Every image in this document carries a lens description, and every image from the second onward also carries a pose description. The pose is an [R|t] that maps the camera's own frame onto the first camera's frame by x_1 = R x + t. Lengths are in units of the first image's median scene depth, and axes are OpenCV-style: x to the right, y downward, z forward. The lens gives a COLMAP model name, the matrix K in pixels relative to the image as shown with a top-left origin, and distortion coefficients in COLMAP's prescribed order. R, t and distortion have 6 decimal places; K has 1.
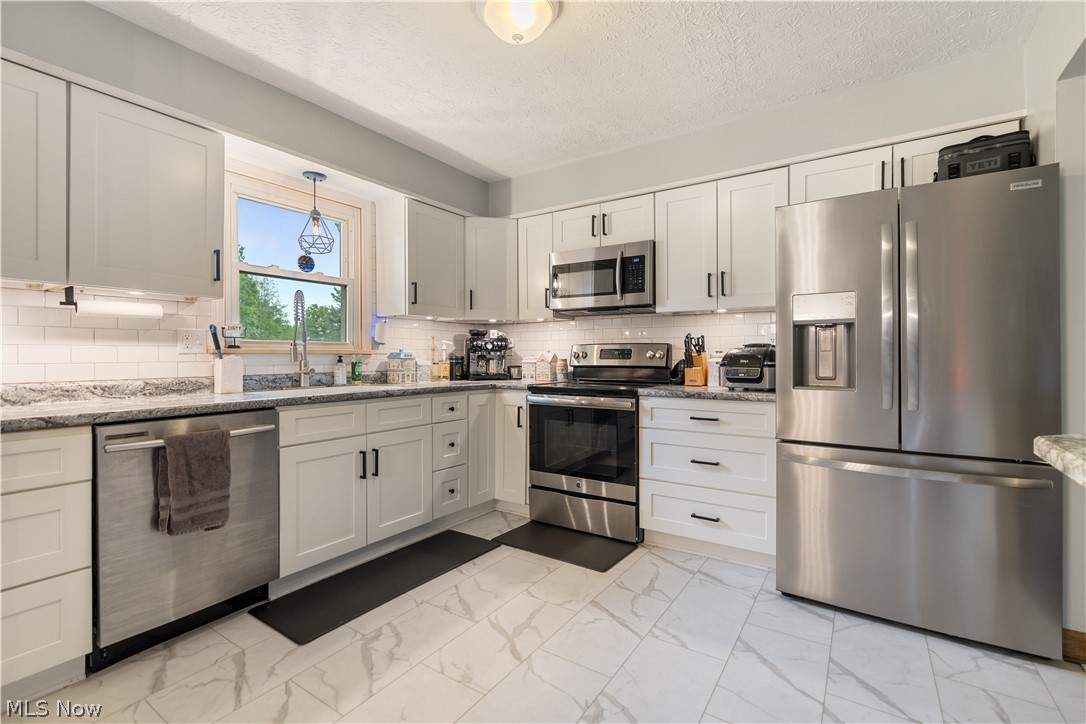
lens RADIAL K [[489.0, 0, 543.9], [0, 489.0, 358.2], [0, 0, 1]] dist [-0.002704, 0.001317]
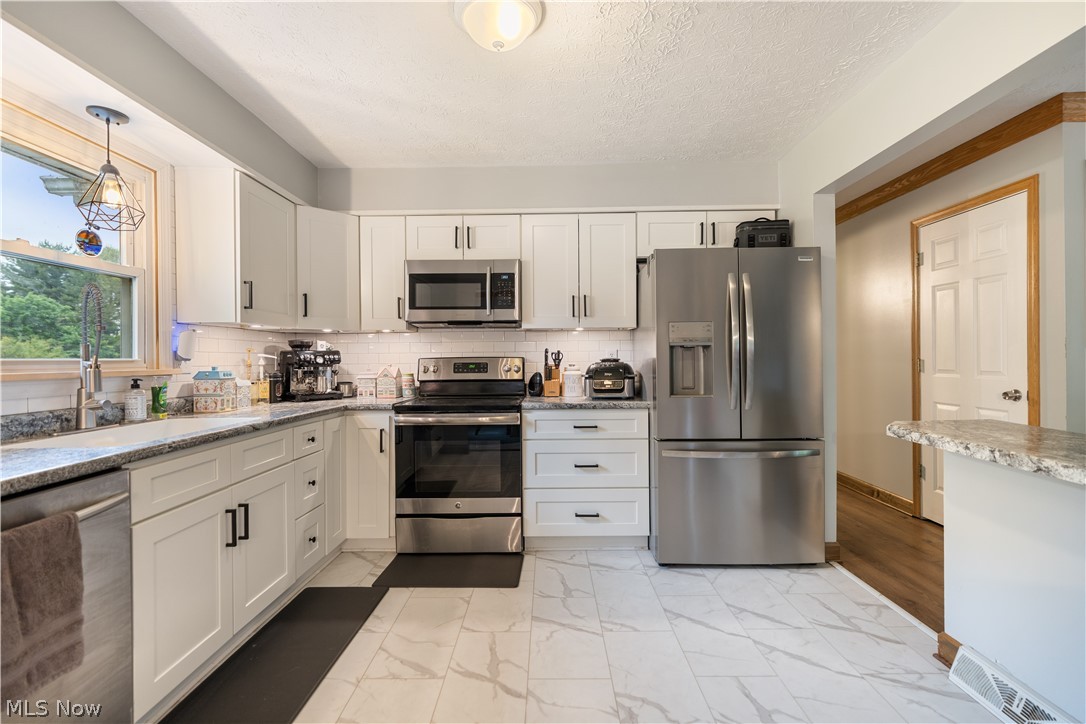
lens RADIAL K [[486.7, 0, 545.5], [0, 486.7, 359.9], [0, 0, 1]] dist [-0.003704, 0.001306]
pose [[0.835660, -0.008029, 0.549188, -0.332707], [0.011118, 0.999936, -0.002298, -0.025608], [-0.549134, 0.008026, 0.835696, 0.108944]]
